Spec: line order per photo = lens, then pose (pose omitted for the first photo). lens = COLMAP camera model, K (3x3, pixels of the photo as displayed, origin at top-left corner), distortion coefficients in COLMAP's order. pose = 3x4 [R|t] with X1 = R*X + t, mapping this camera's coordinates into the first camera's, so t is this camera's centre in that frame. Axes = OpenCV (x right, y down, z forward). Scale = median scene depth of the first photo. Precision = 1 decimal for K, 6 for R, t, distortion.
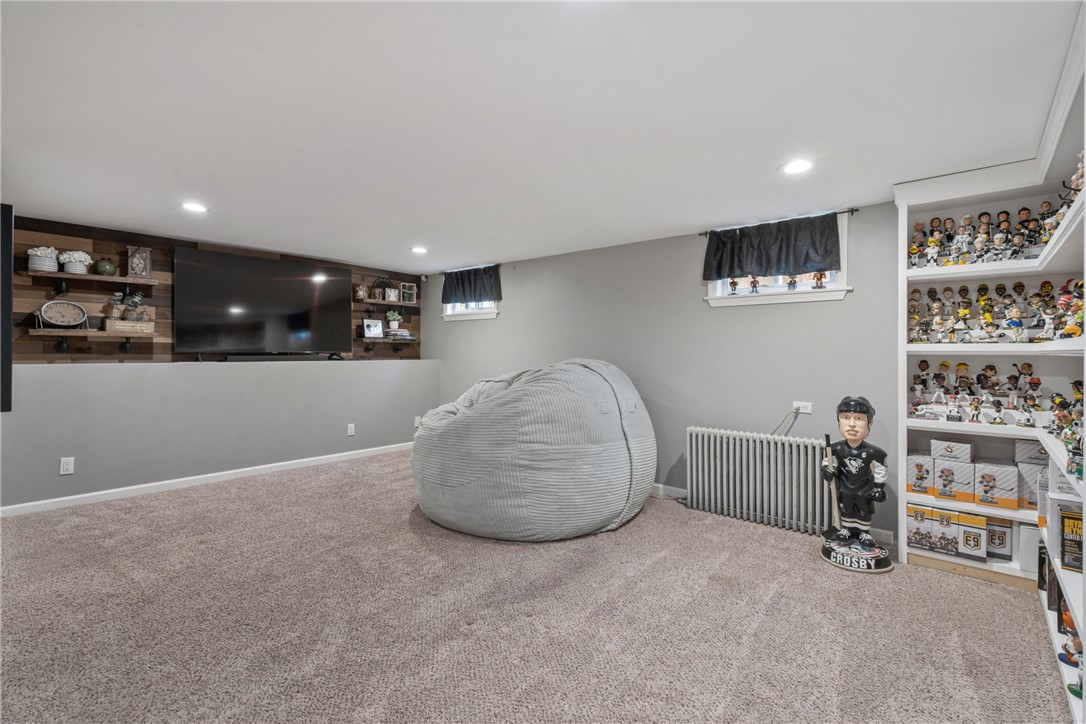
lens RADIAL K [[492.9, 0, 543.5], [0, 492.9, 357.6], [0, 0, 1]] dist [-0.010604, 0.003919]
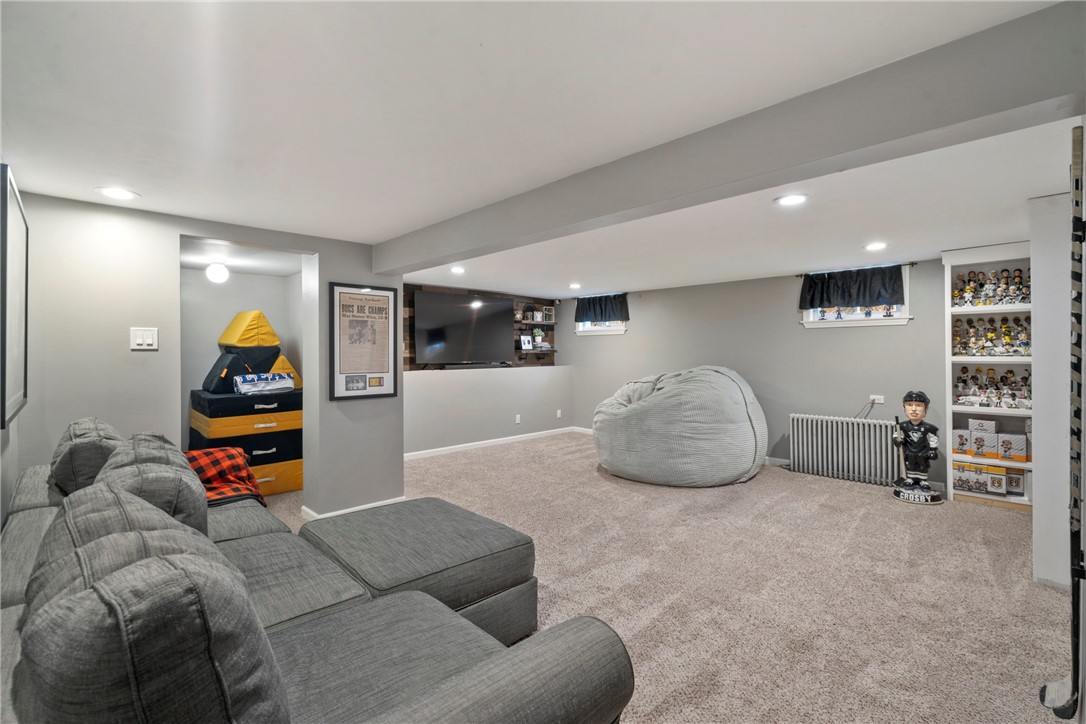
lens RADIAL K [[492.9, 0, 541.3], [0, 492.9, 357.6], [0, 0, 1]] dist [-0.010604, 0.003919]
pose [[0.996157, -0.009155, -0.087101, -0.361896], [0.008954, 0.999956, -0.002695, -0.028652], [0.087122, 0.001905, 0.996196, -0.574014]]
